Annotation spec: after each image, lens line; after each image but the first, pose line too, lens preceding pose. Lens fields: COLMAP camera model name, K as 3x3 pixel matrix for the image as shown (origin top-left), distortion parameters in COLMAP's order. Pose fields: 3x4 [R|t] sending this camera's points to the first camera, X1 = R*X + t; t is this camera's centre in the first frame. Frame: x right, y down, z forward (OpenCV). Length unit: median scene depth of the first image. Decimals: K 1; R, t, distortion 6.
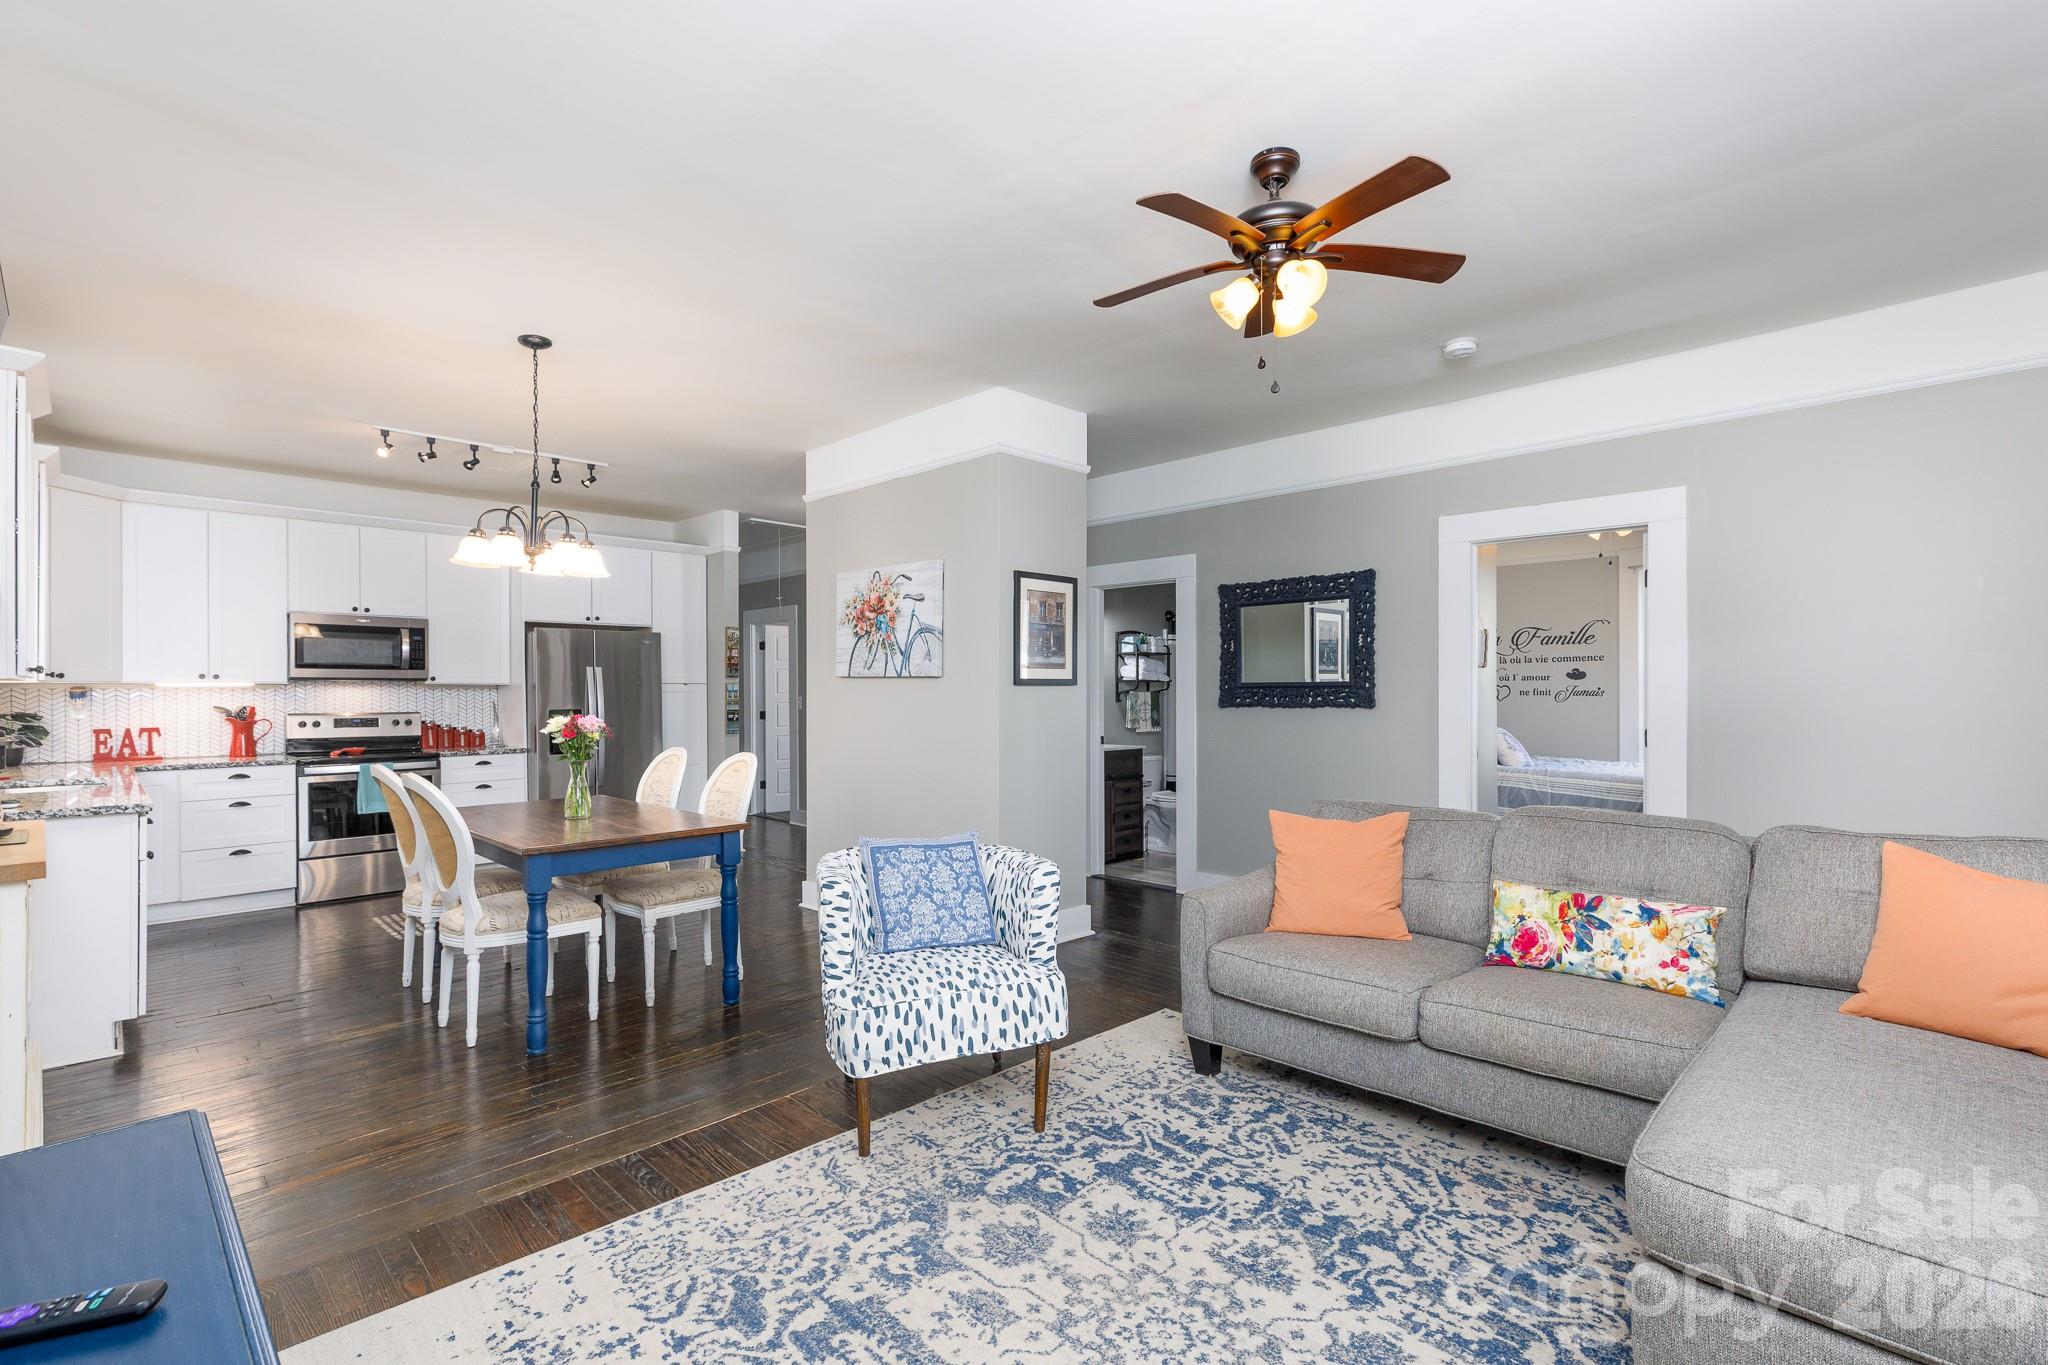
lens RADIAL K [[921.8, 0, 1030.4], [0, 921.8, 691.0], [0, 0, 1]] dist [0.002465, 0.000723]
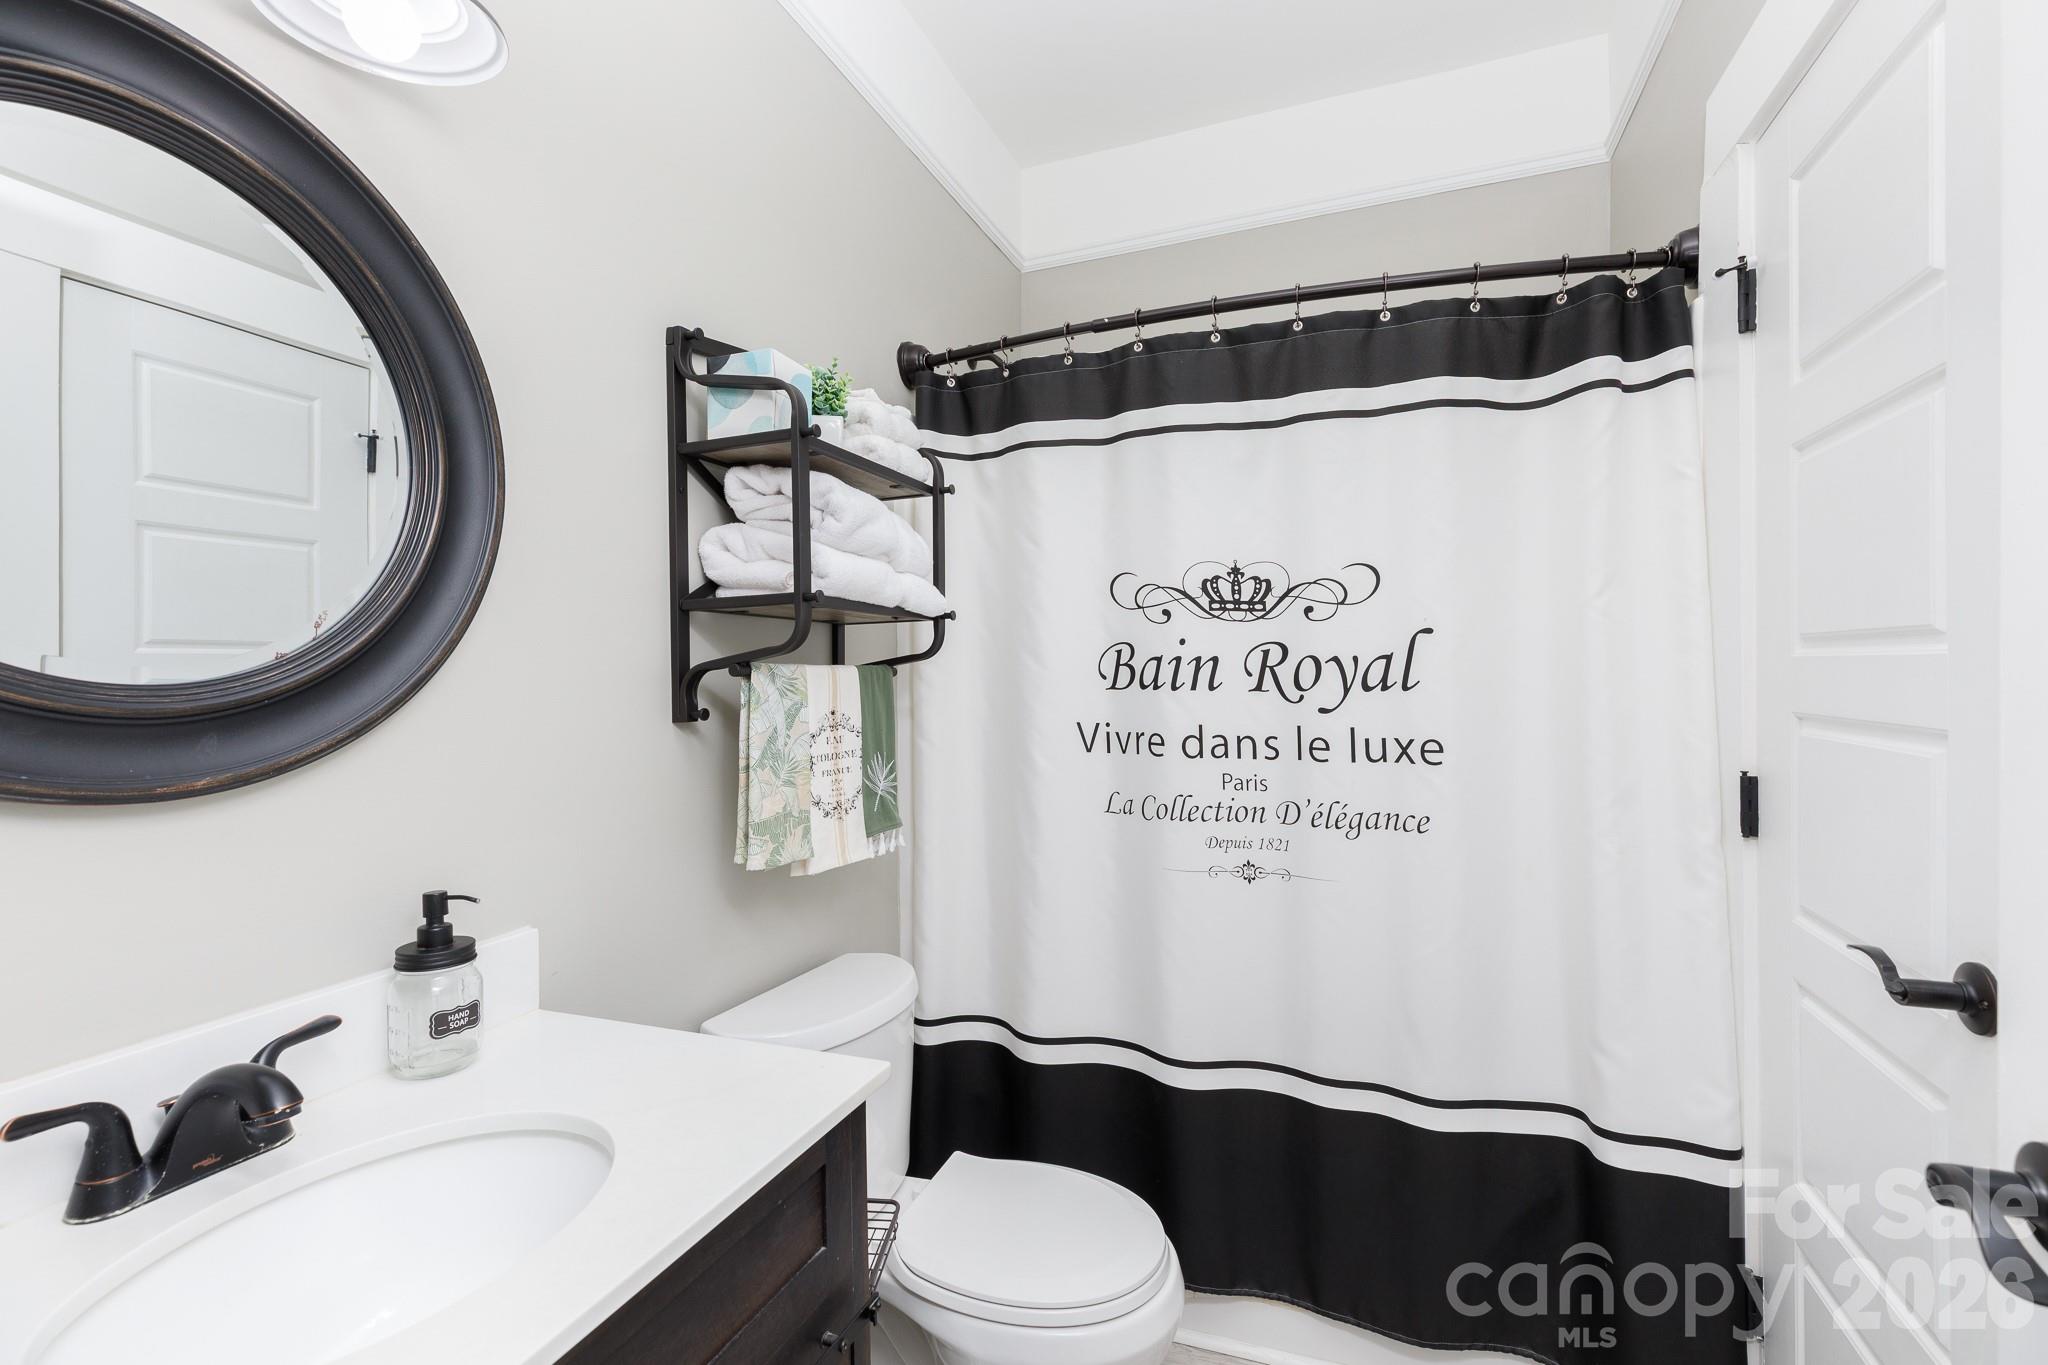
lens RADIAL K [[921.8, 0, 1019.3], [0, 921.8, 683.1], [0, 0, 1]] dist [0.002465, 0.000723]
pose [[0.909567, -0.012258, 0.415377, 0.109489], [0.013929, 0.999902, -0.000994, 0.007661], [-0.415324, 0.006690, 0.909649, 1.119657]]
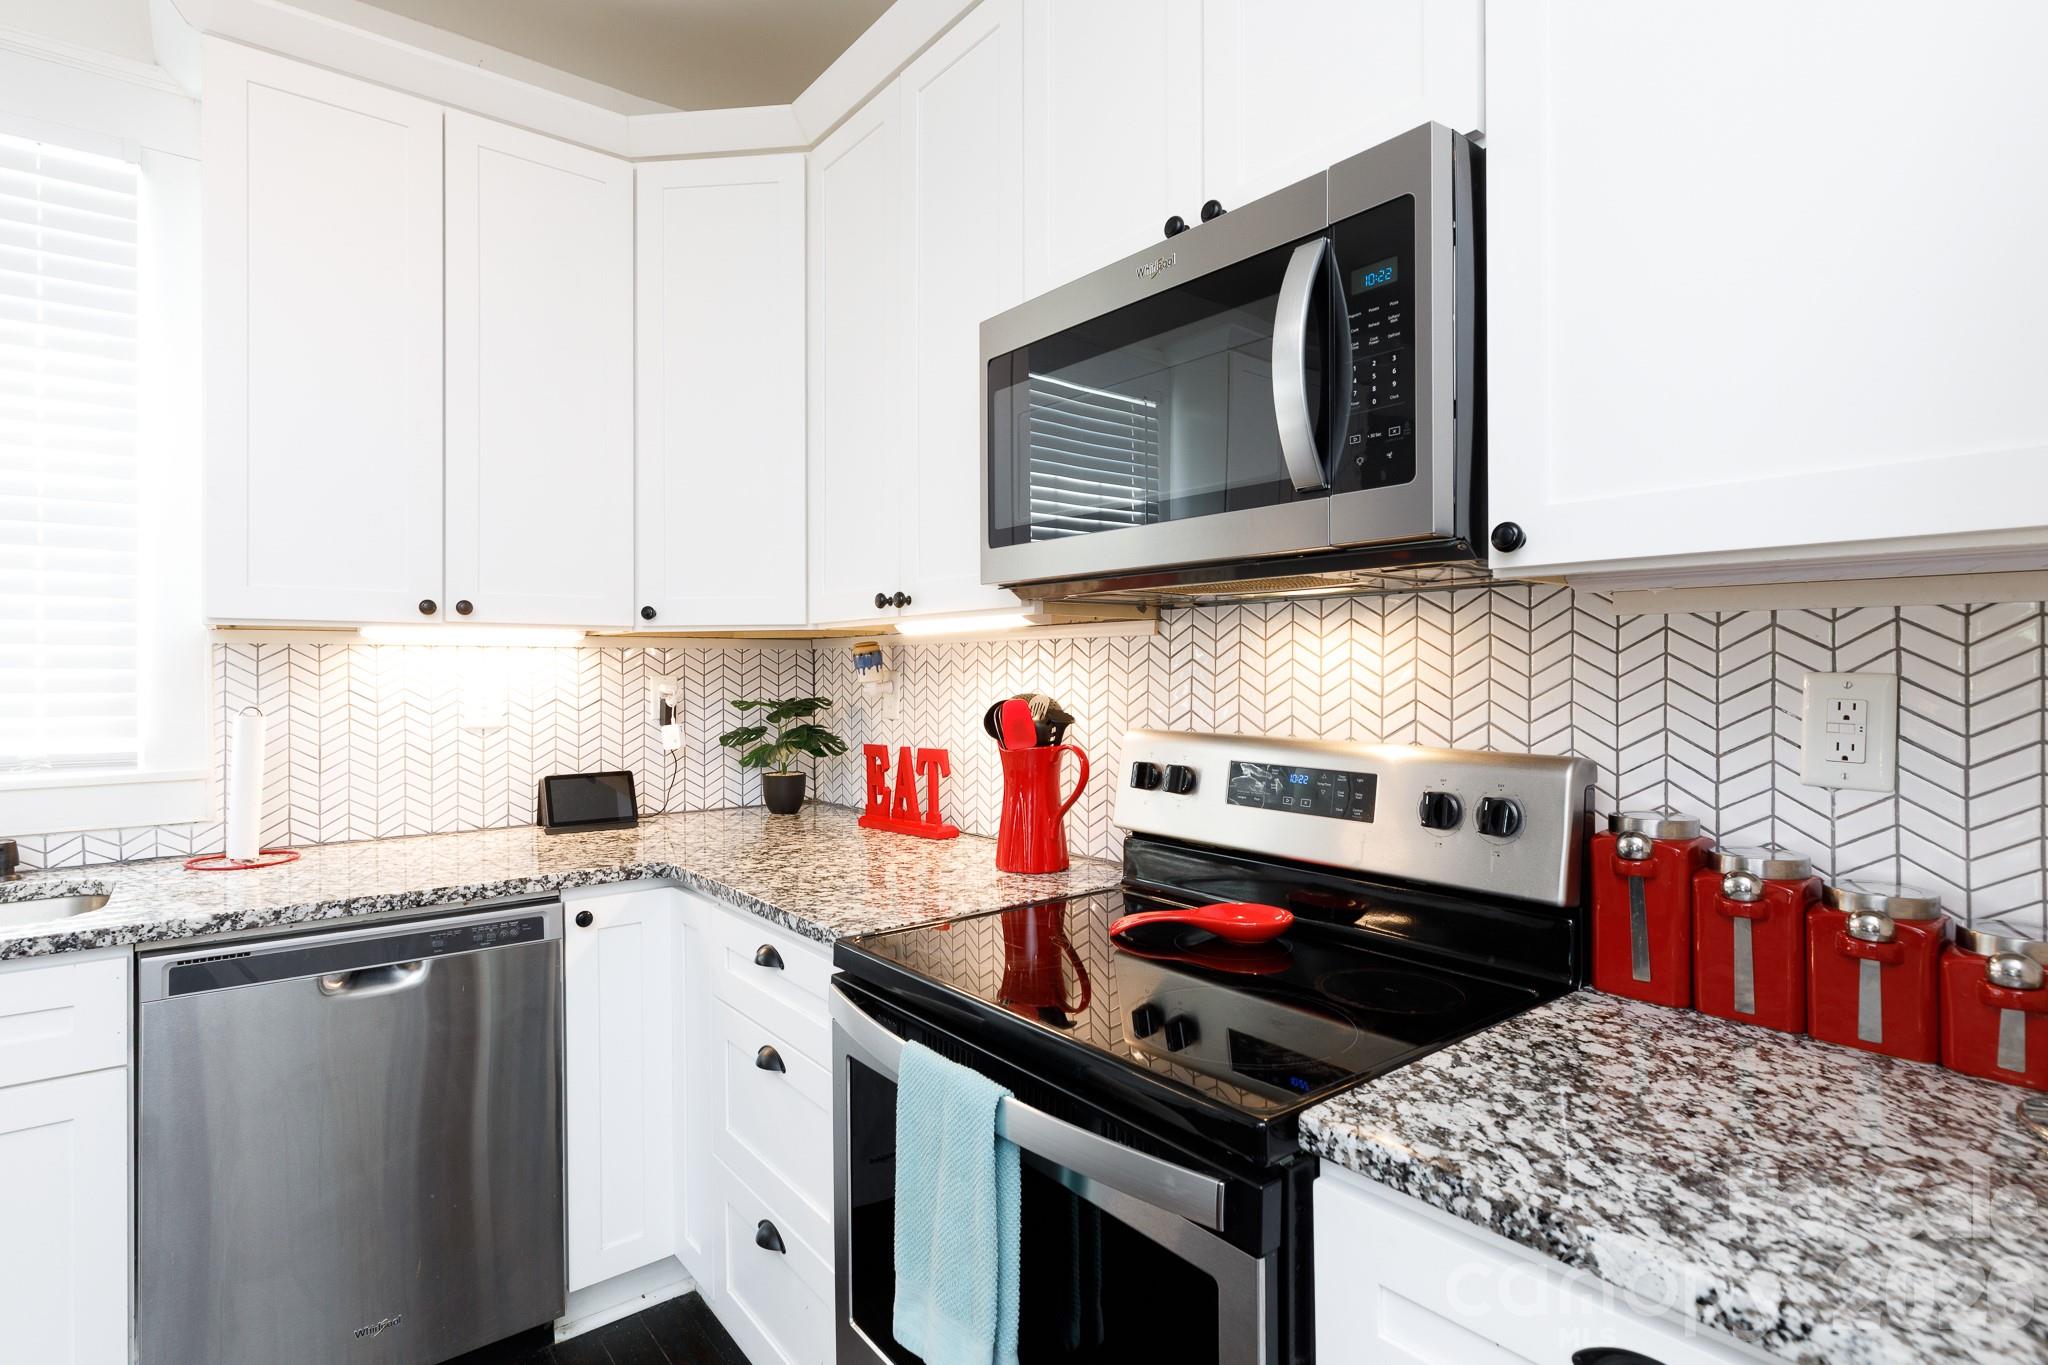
lens RADIAL K [[1023.0, 0, 1012.8], [0, 1023.0, 670.3], [0, 0, 1]] dist [0.003051, -0.005443]
pose [[-0.121710, 0.004364, -0.992556, -0.566790], [0.004585, 0.999982, 0.003834, 0.006987], [0.992555, -0.004084, -0.121728, 1.114853]]
